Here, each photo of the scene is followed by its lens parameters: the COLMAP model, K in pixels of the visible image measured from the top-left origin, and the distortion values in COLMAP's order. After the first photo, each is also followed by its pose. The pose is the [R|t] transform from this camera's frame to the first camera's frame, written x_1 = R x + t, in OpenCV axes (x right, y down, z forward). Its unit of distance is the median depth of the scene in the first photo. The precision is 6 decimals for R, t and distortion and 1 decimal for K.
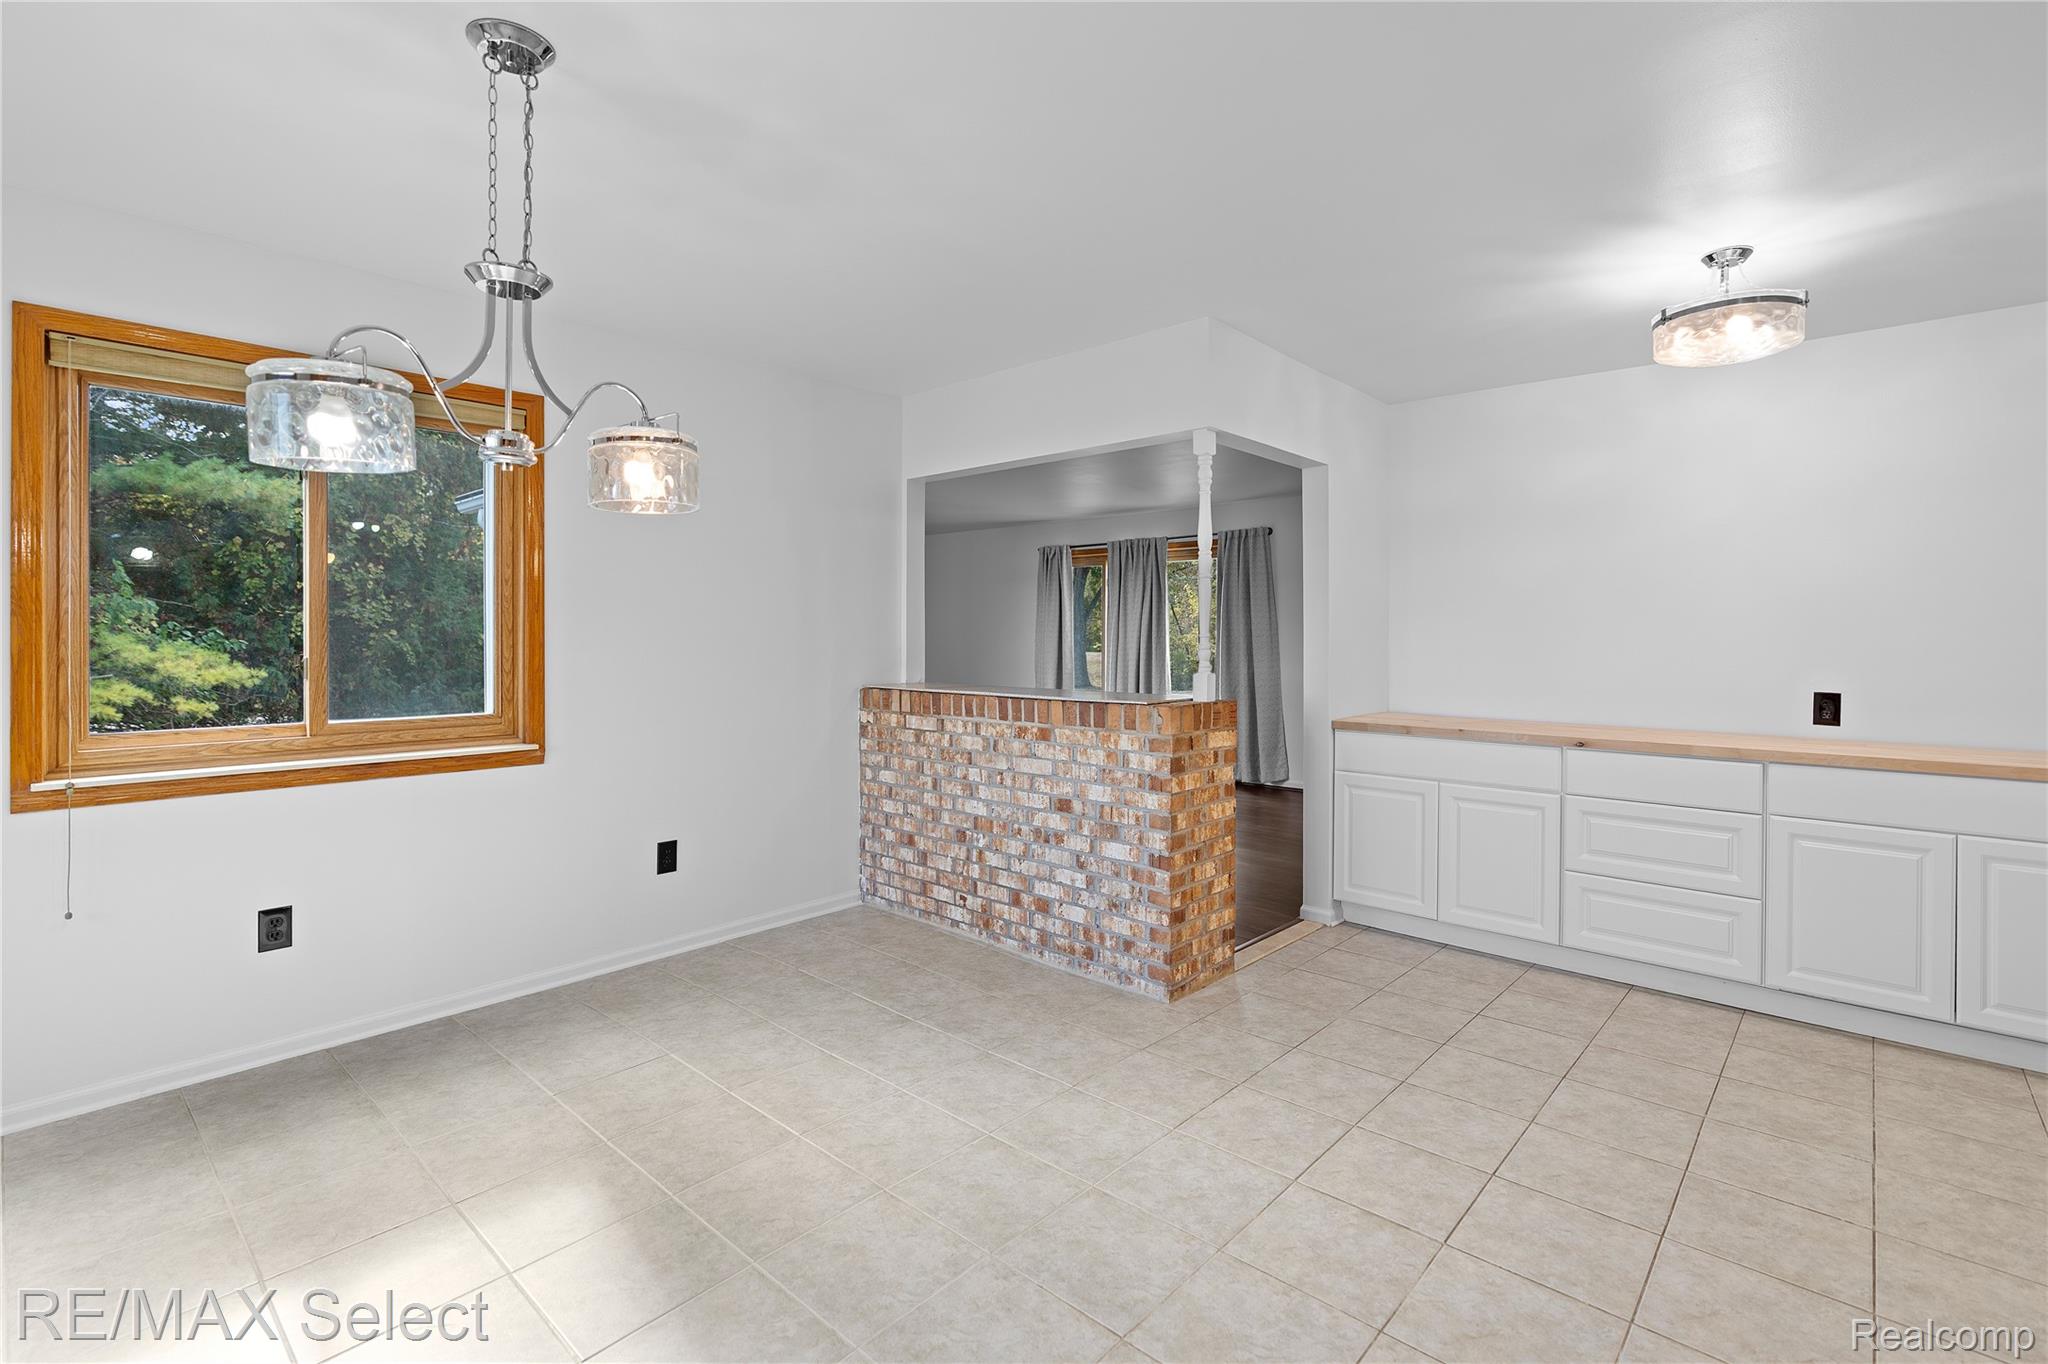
lens RADIAL K [[937.8, 0, 1036.9], [0, 937.8, 636.2], [0, 0, 1]] dist [-0.013175, 0.004862]
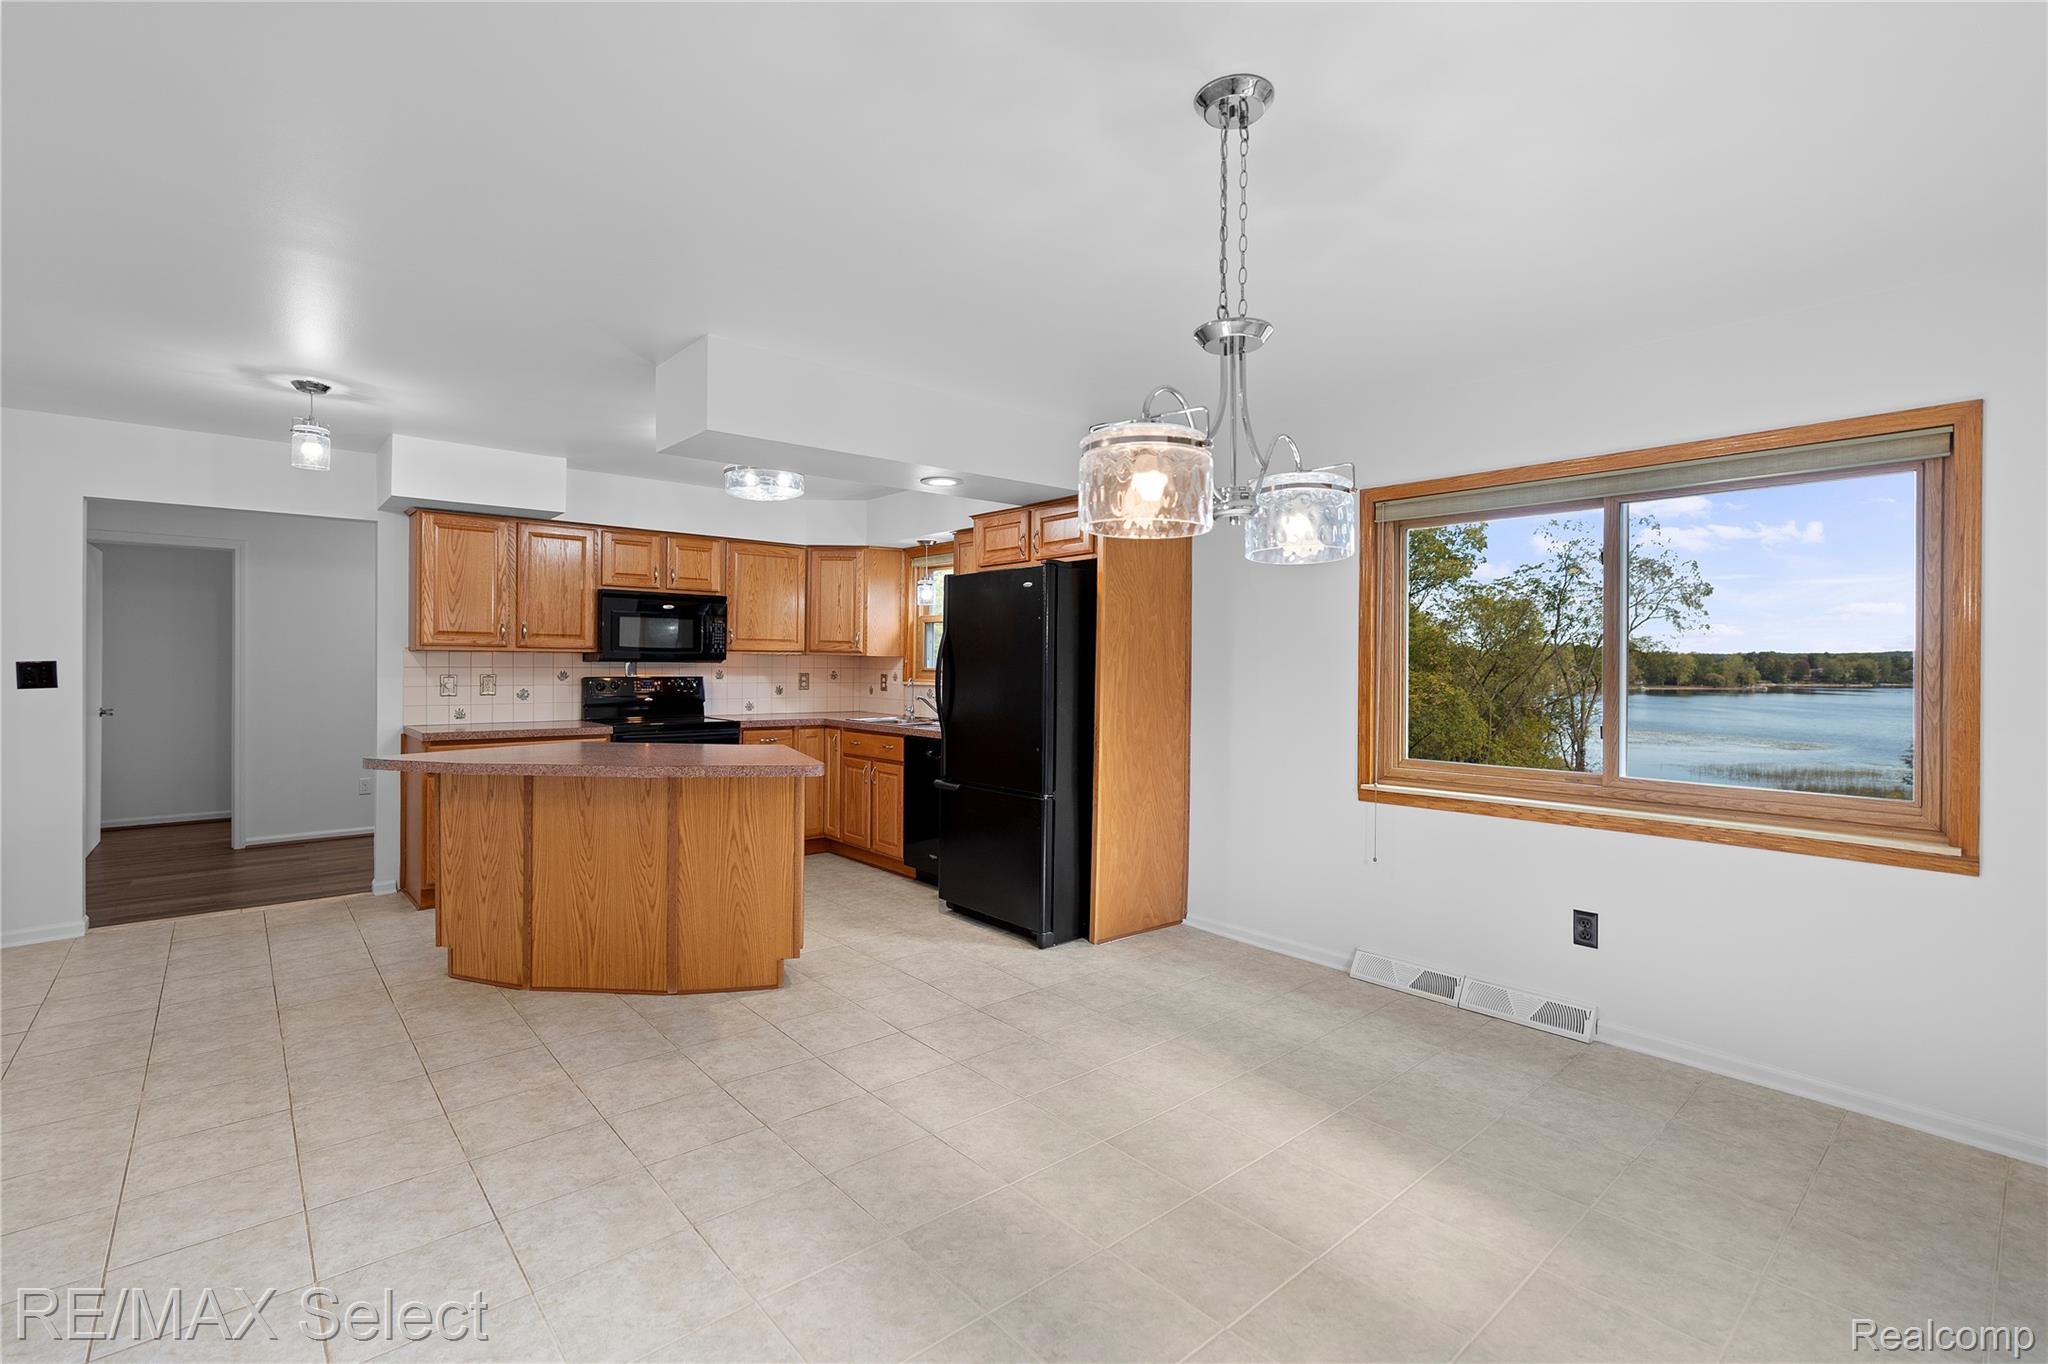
lens RADIAL K [[923.0, 0, 1037.2], [0, 923.0, 662.9], [0, 0, 1]] dist [-0.012862, 0.004683]
pose [[-0.993435, -0.009200, 0.114029, -0.246255], [-0.008772, 0.999952, 0.004261, -0.017327], [-0.114063, 0.003233, -0.993468, 1.046711]]
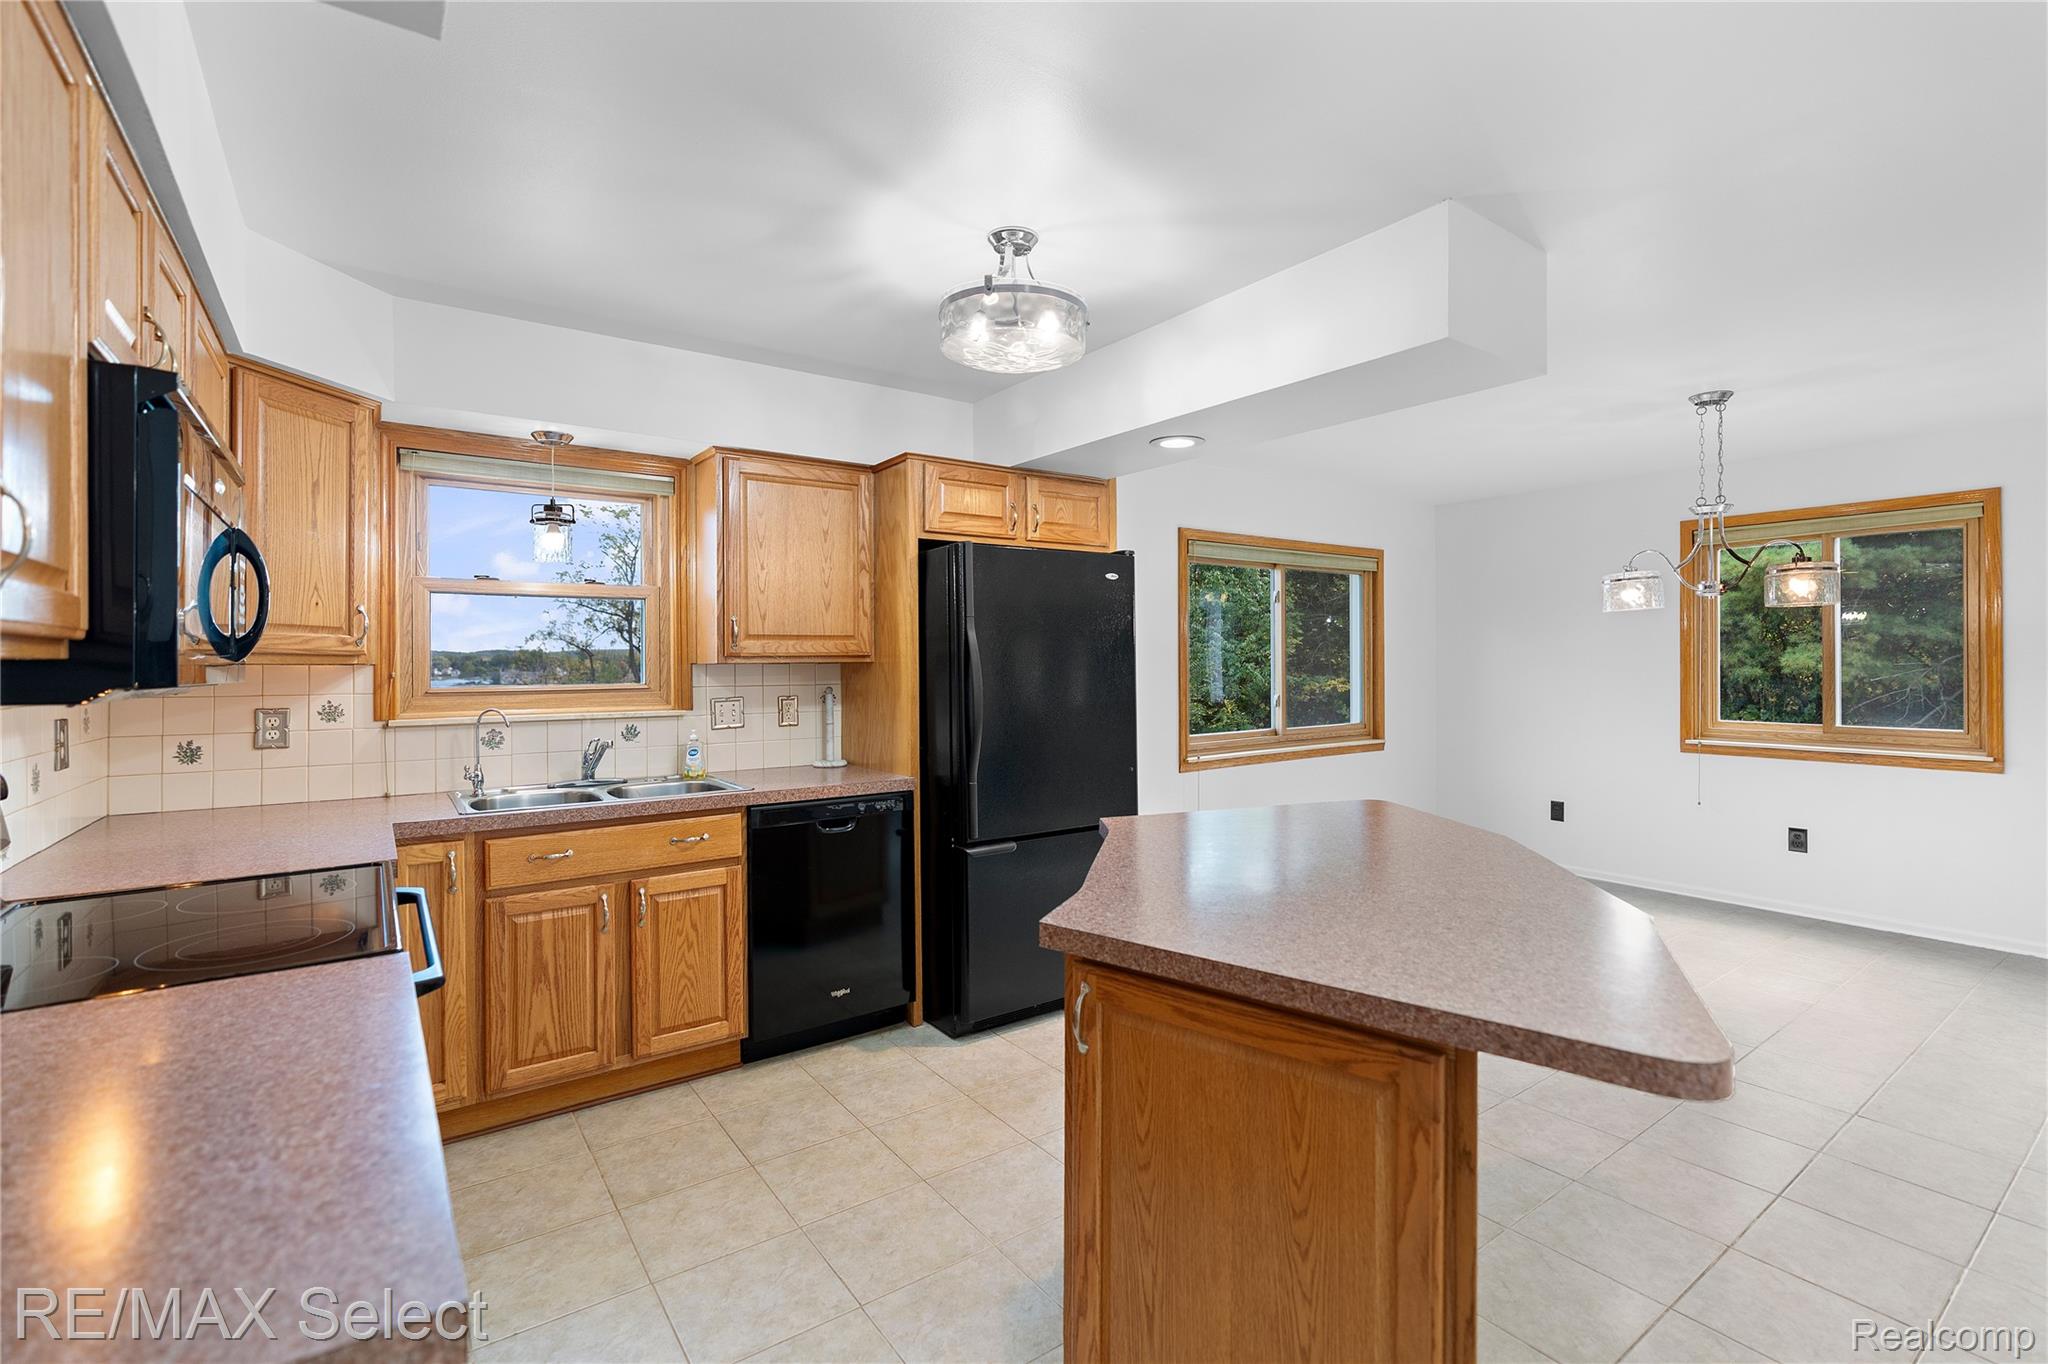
lens RADIAL K [[927.4, 0, 1040.0], [0, 927.4, 658.7], [0, 0, 1]] dist [-0.011407, 0.005350]
pose [[-0.206124, -0.002472, -0.978523, 0.931585], [0.002875, 0.999991, -0.003131, -0.020421], [0.978522, -0.003458, -0.206115, -0.028566]]
